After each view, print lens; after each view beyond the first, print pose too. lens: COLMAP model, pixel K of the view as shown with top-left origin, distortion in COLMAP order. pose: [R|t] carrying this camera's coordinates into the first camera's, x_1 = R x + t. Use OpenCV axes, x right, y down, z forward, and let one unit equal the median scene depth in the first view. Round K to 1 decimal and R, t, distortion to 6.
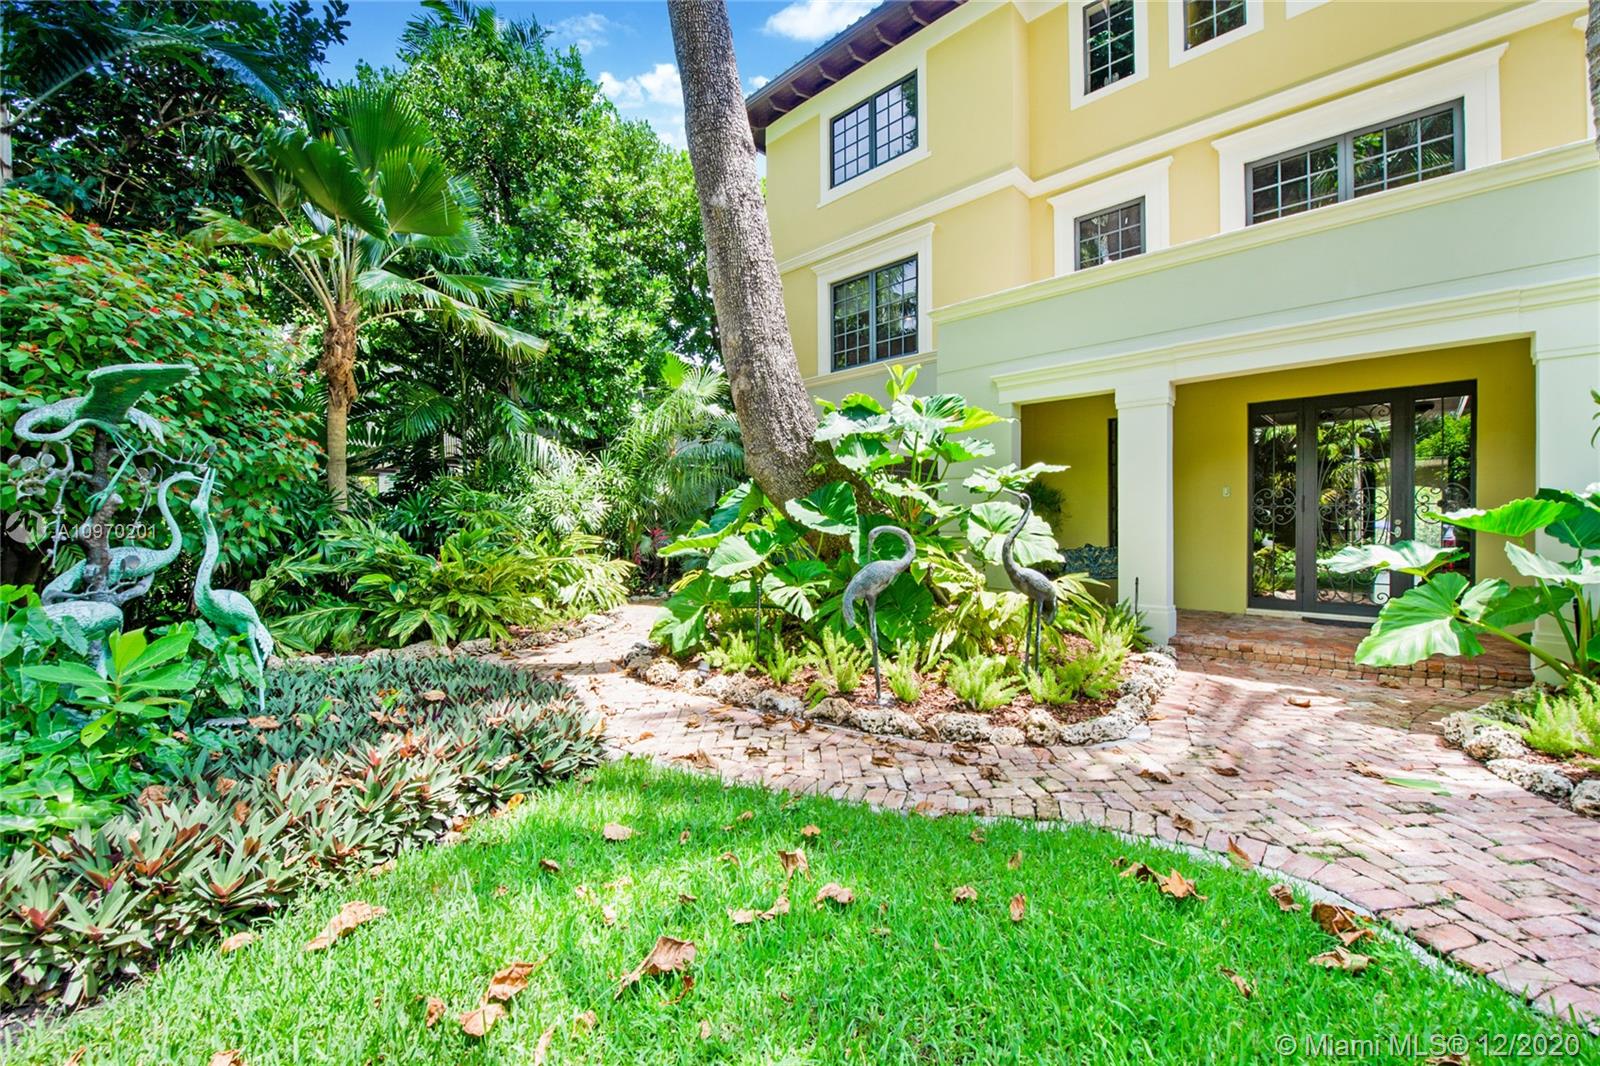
lens RADIAL K [[646.4, 0, 798.4], [0, 646.4, 549.8], [0, 0, 1]] dist [-0.021310, -0.000298]
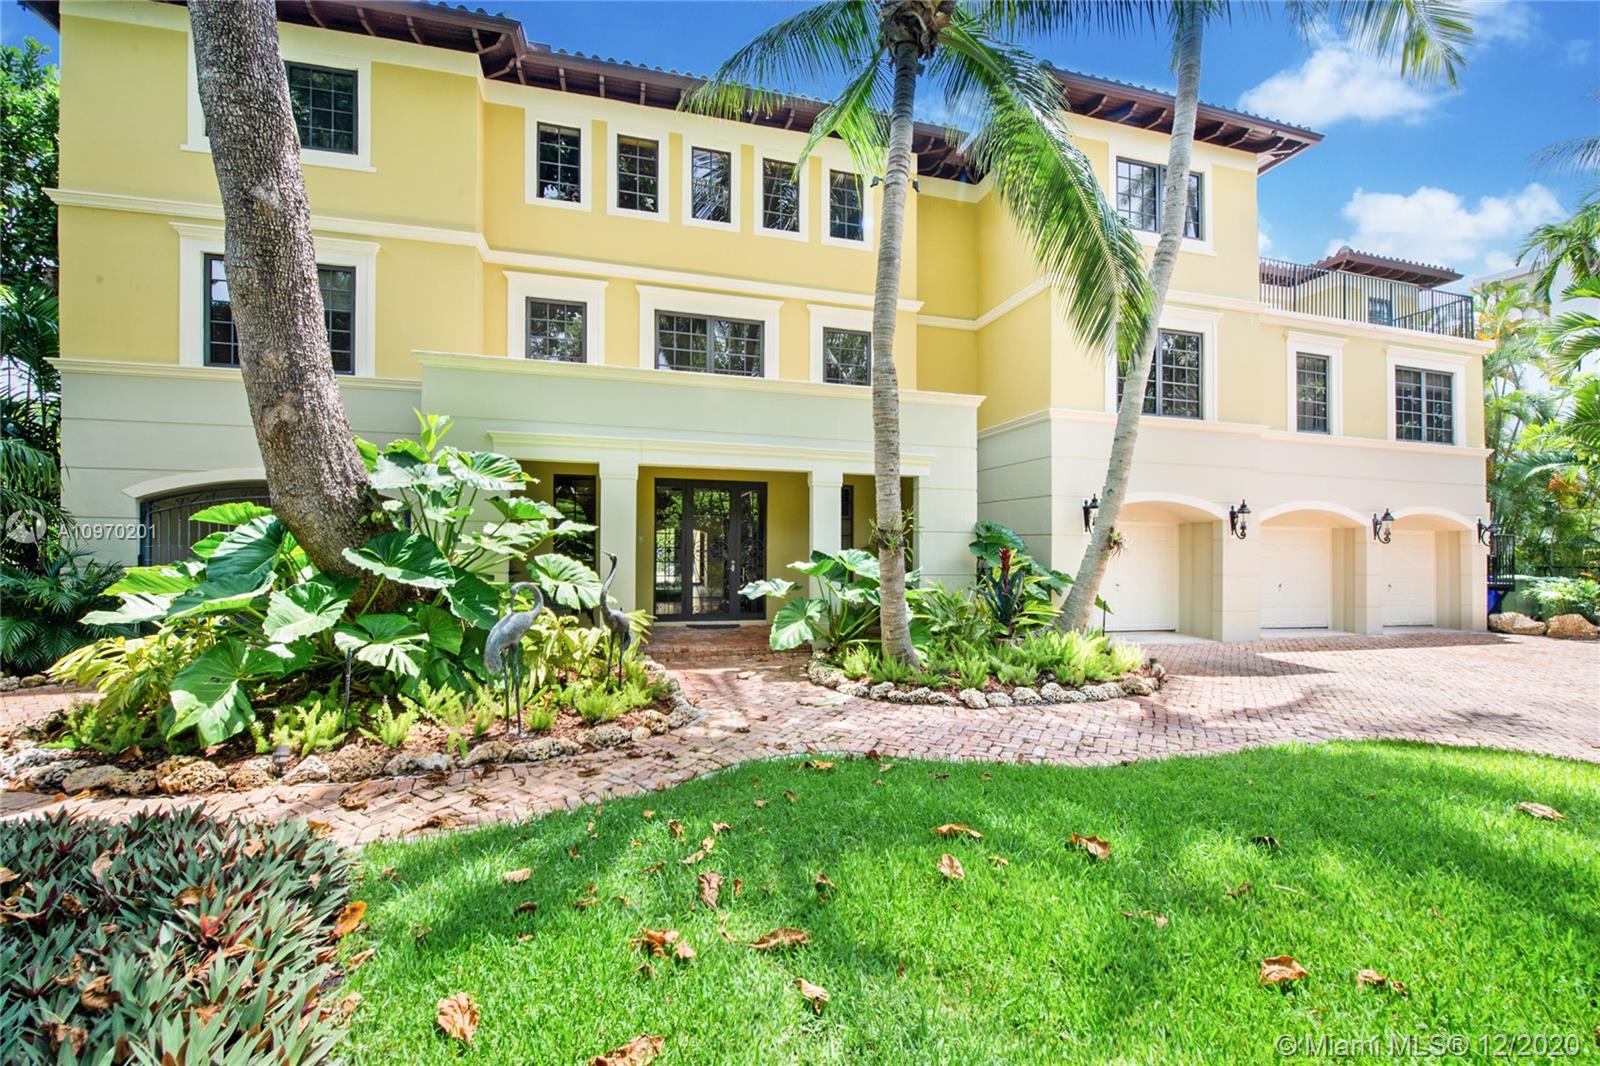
lens RADIAL K [[646.4, 0, 798.4], [0, 646.4, 549.8], [0, 0, 1]] dist [-0.021310, -0.000298]
pose [[0.516950, 0.004579, 0.856003, -0.621206], [0.016626, 0.999743, -0.015388, -0.071515], [-0.855854, 0.022187, 0.516741, -0.018490]]
